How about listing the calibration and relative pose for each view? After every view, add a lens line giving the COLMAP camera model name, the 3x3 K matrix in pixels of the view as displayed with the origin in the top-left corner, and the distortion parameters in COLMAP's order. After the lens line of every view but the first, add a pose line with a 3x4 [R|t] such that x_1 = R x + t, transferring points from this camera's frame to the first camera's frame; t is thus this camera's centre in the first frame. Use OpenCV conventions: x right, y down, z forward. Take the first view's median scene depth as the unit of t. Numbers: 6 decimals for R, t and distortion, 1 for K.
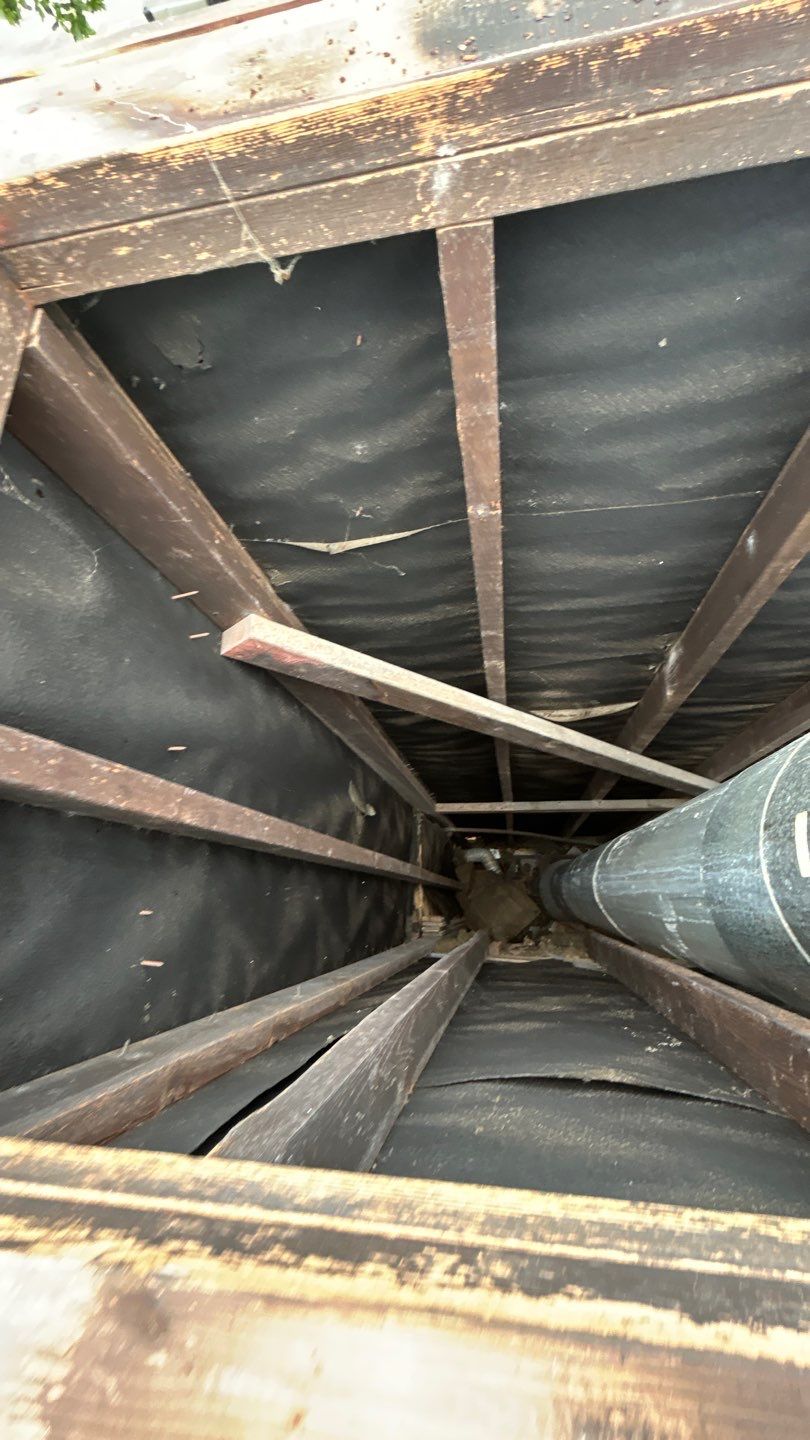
lens RADIAL K [[595.7, 0, 405.3], [0, 595.7, 735.4], [0, 0, 1]] dist [-0.002656, -0.000038]
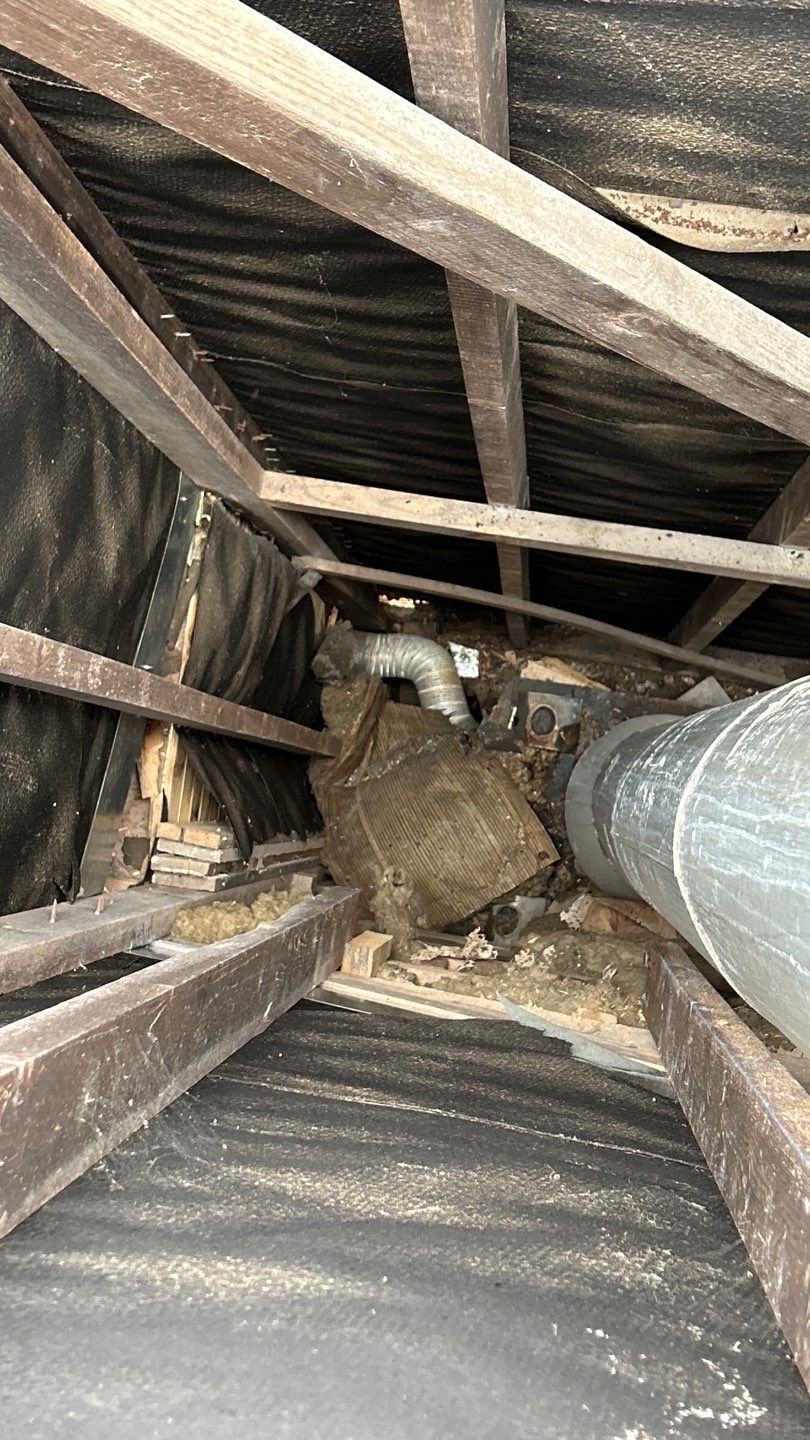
lens RADIAL K [[1812.0, 0, 405.0], [0, 1812.0, 720.0], [0, 0, 1]] dist [0.205542, -0.035566]
pose [[0.984082, 0.154925, 0.087067, 0.065259], [-0.171604, 0.955756, 0.238920, 0.003615], [-0.046200, -0.250057, 0.967128, 0.089726]]
